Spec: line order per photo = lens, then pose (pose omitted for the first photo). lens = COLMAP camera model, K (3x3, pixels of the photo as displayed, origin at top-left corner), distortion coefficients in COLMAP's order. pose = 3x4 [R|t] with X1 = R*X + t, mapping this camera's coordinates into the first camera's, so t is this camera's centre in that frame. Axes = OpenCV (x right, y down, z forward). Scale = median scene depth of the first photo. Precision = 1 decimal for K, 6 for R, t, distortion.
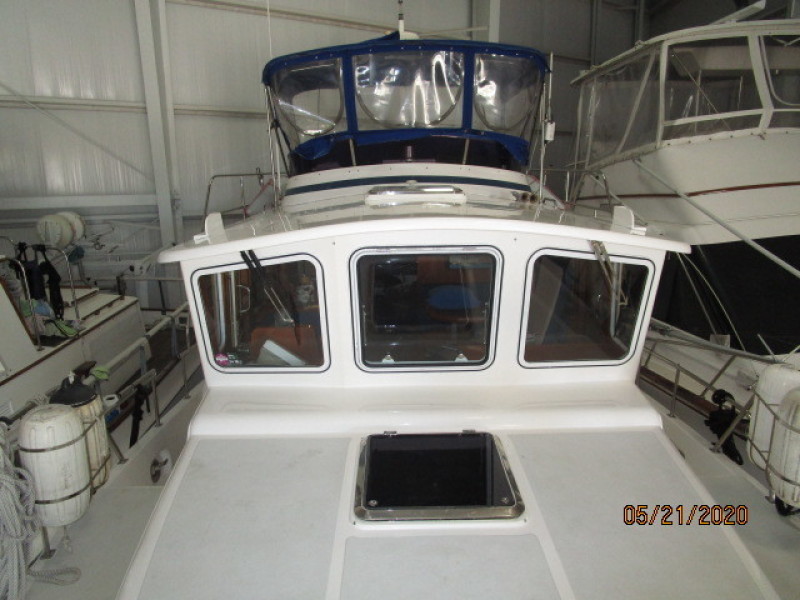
lens RADIAL K [[559.0, 0, 396.2], [0, 559.0, 310.6], [0, 0, 1]] dist [-0.038175, 0.003118]
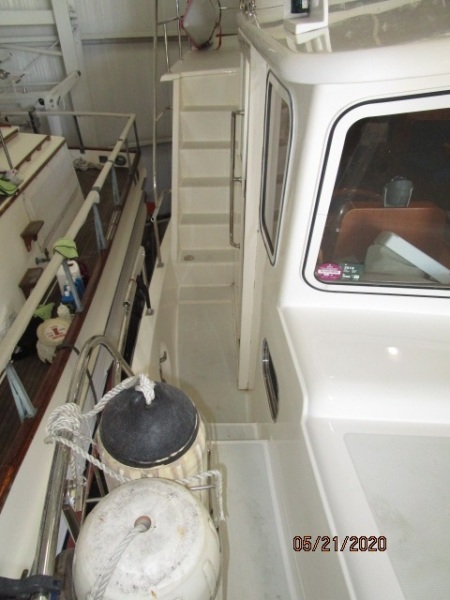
lens RADIAL K [[419.3, 0, 226.9], [0, 419.3, 313.3], [0, 0, 1]] dist [-0.038175, 0.003118]
pose [[0.999988, 0.000507, -0.004900, -0.211654], [0.001440, 0.921155, 0.389192, -0.022402], [0.004711, -0.389195, 0.921144, 0.291721]]
